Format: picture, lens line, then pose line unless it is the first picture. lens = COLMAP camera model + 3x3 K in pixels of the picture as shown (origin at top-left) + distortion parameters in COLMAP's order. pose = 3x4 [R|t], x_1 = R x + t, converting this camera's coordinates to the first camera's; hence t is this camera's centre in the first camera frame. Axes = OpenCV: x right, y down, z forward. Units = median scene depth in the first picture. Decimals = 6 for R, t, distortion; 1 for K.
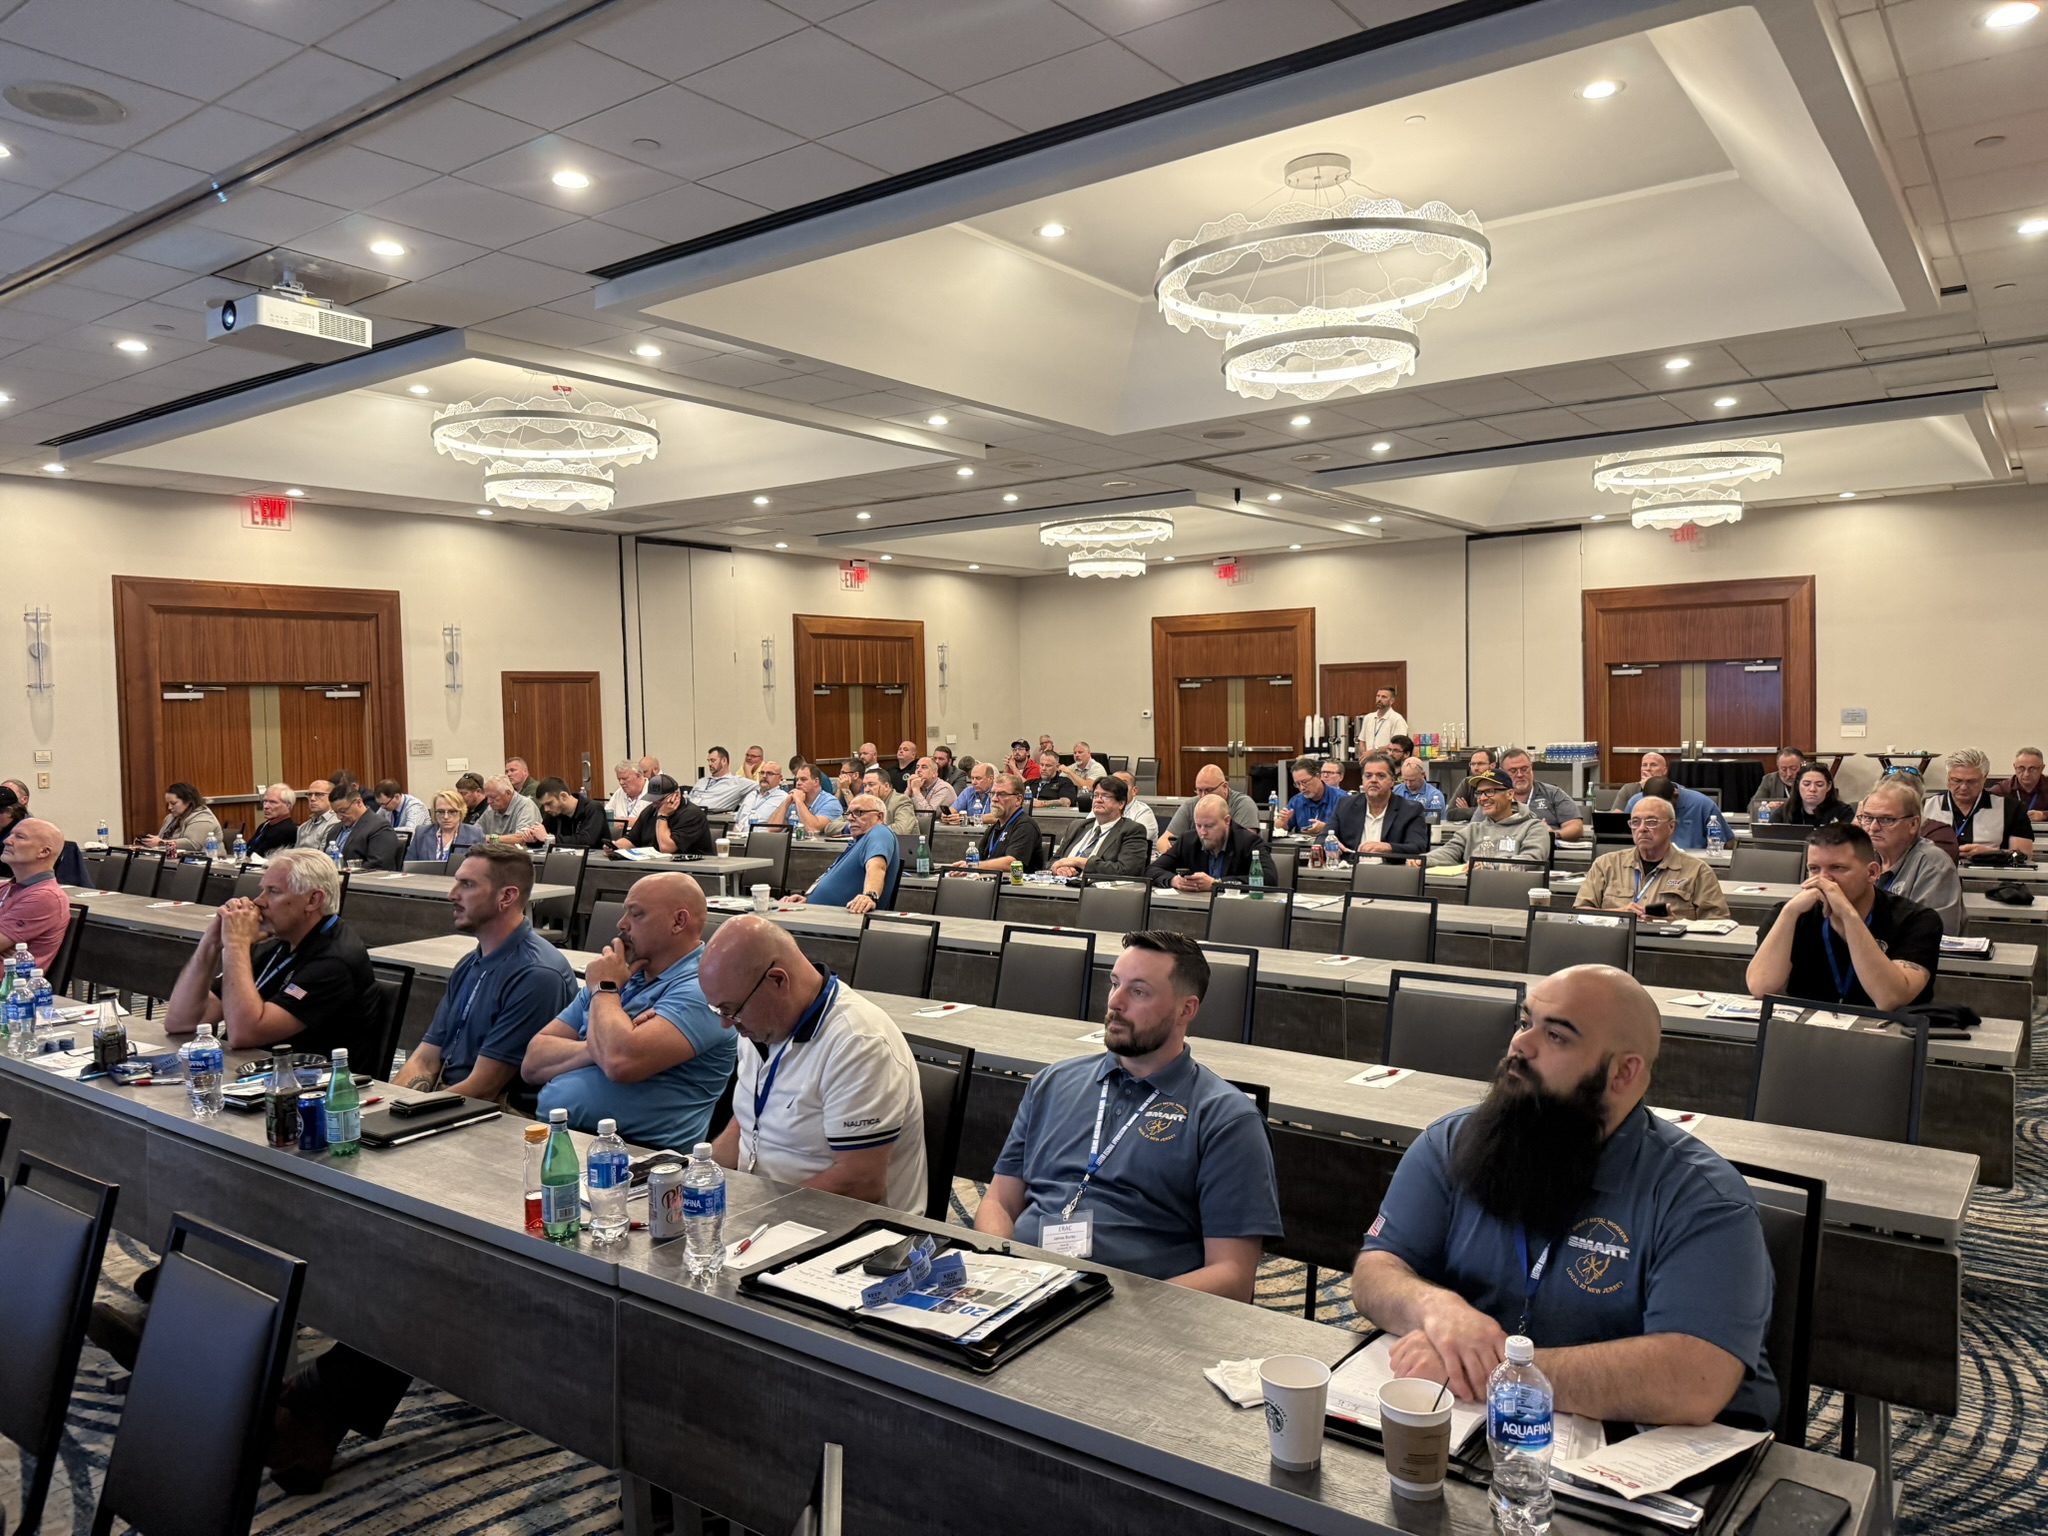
lens RADIAL K [[1444.6, 0, 1022.9], [0, 1444.6, 761.4], [0, 0, 1]] dist [-0.007907, 0.003983]
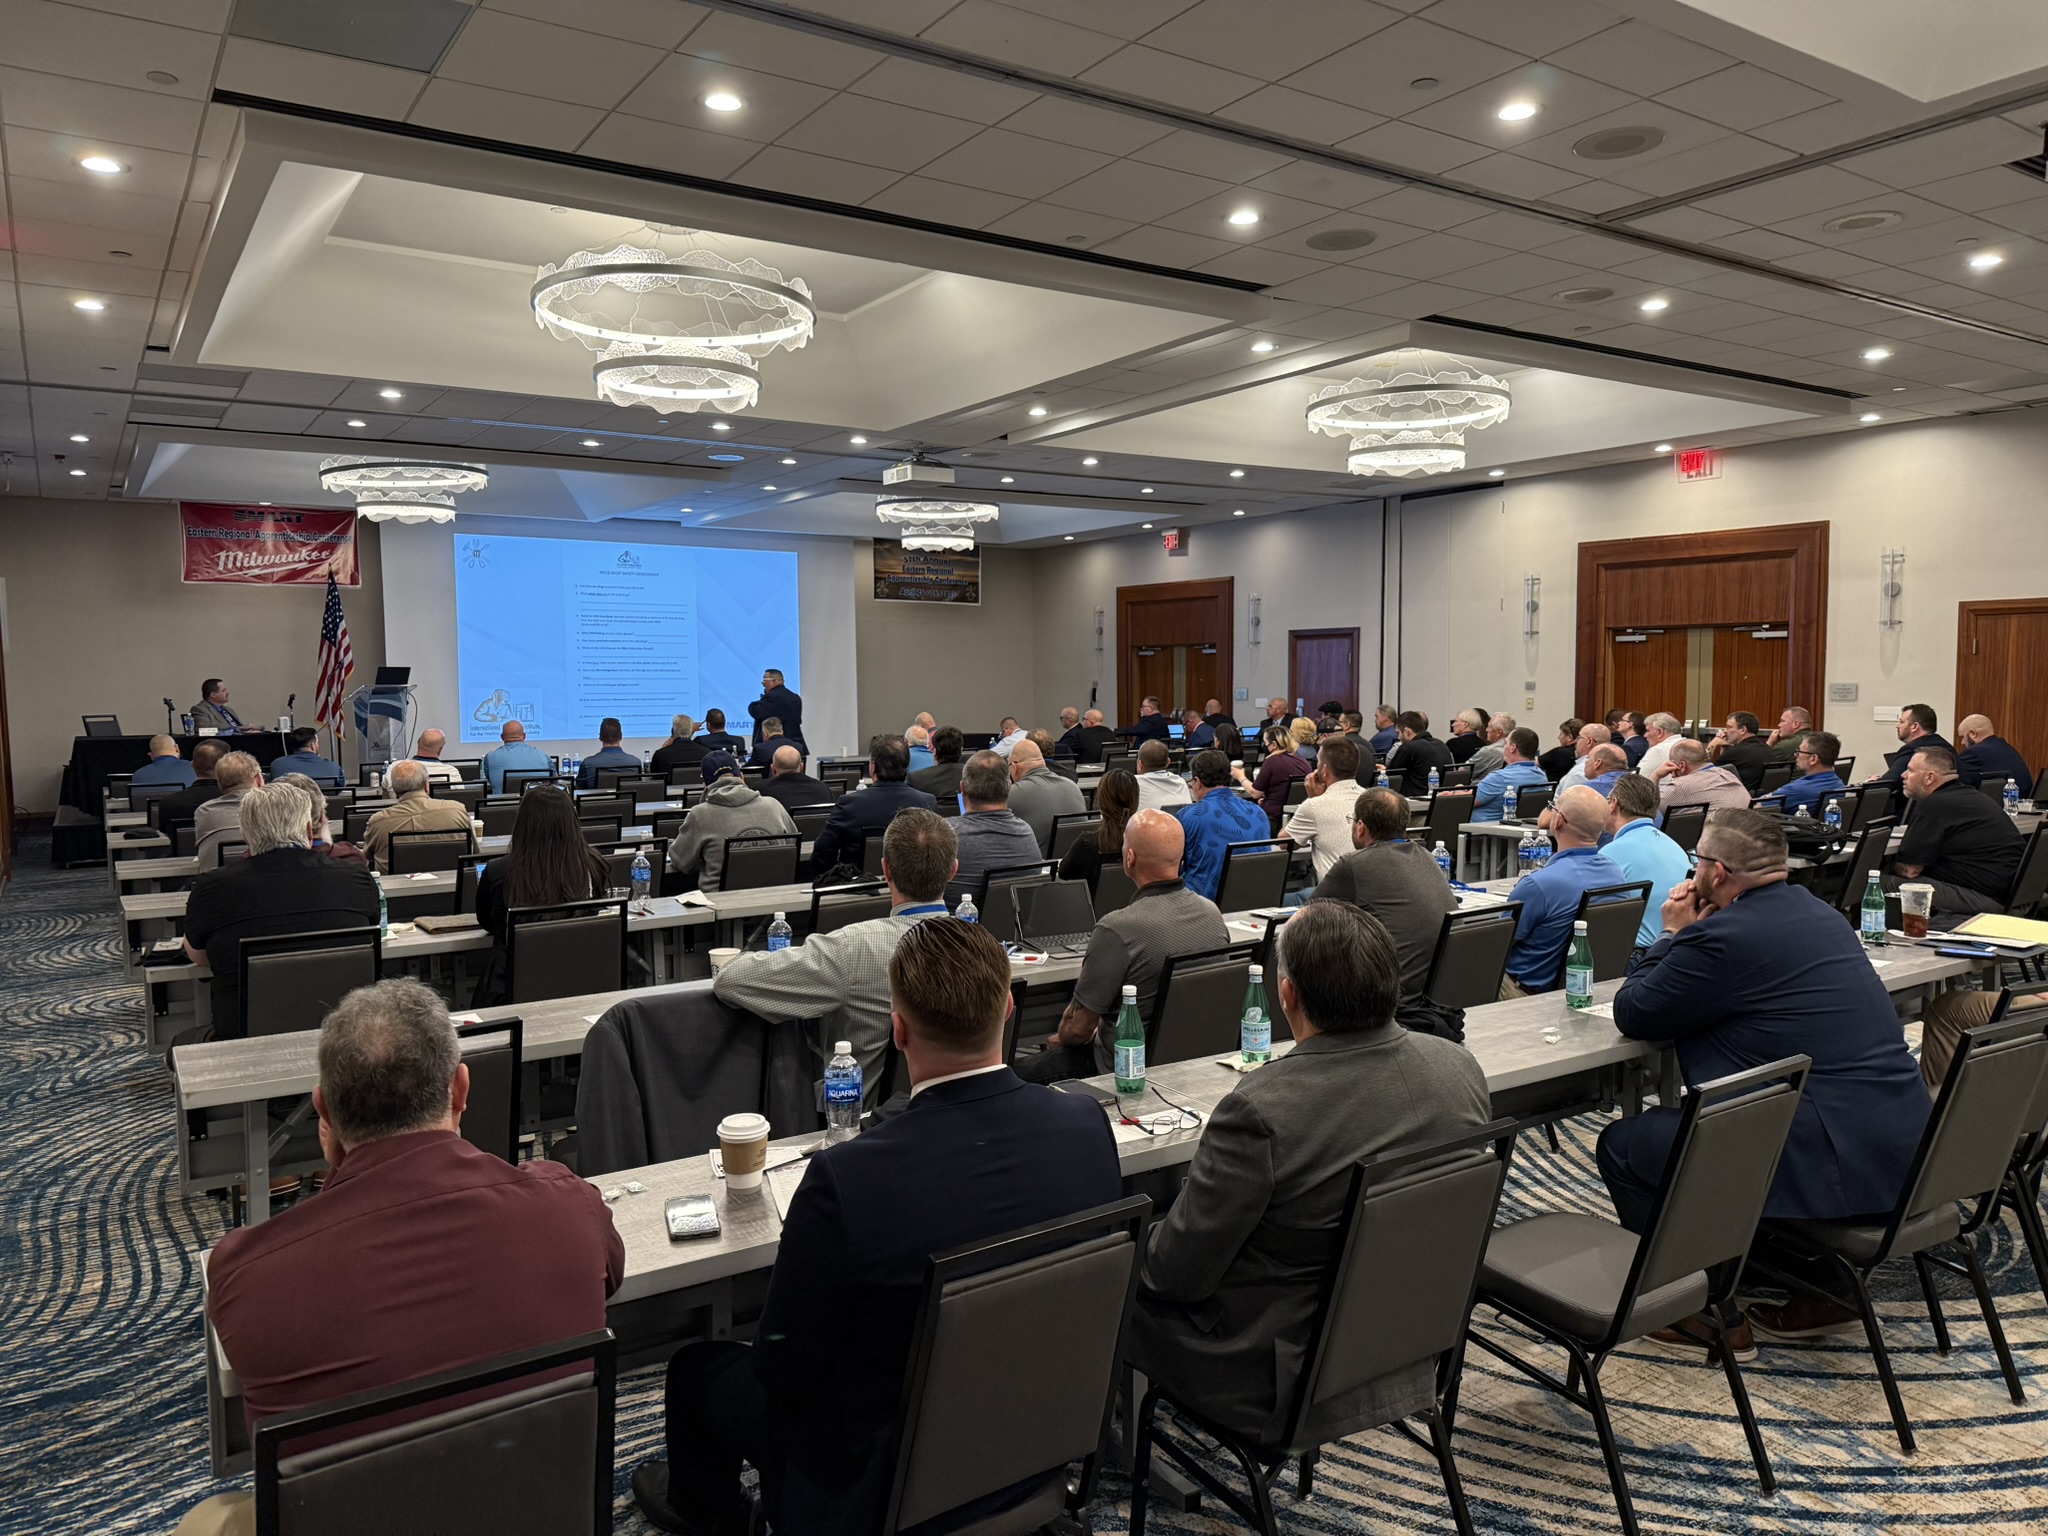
lens RADIAL K [[1444.6, 0, 1023.4], [0, 1444.6, 772.5], [0, 0, 1]] dist [-0.007907, 0.003983]
pose [[-0.337666, 0.091707, -0.936788, 0.662012], [-0.018217, 0.994419, 0.103915, -0.047766], [0.941090, 0.052154, -0.334111, 0.889018]]
